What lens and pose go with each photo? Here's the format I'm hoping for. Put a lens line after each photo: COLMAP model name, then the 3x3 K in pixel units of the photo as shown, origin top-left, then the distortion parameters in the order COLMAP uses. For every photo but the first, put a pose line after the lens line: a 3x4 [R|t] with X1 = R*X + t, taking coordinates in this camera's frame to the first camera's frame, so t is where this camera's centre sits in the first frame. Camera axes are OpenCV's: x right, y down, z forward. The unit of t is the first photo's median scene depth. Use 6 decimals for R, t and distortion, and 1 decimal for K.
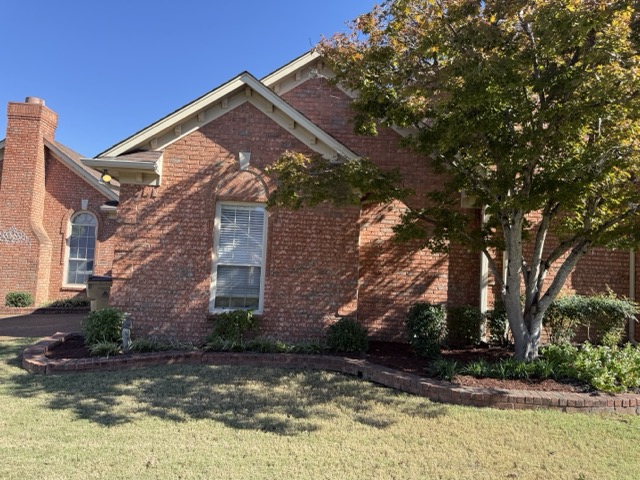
lens RADIAL K [[470.5, 0, 316.3], [0, 470.5, 240.0], [0, 0, 1]] dist [0.106459, -0.125333]
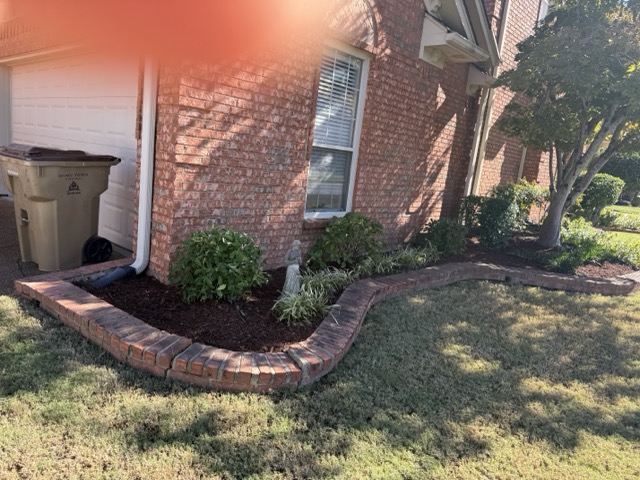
lens RADIAL K [[470.5, 0, 316.3], [0, 470.5, 240.0], [0, 0, 1]] dist [0.106459, -0.125333]
pose [[0.688120, -0.097843, 0.718970, -0.686842], [-0.130630, 0.957972, 0.255393, 0.010617], [-0.713742, -0.269660, 0.646418, 0.552244]]
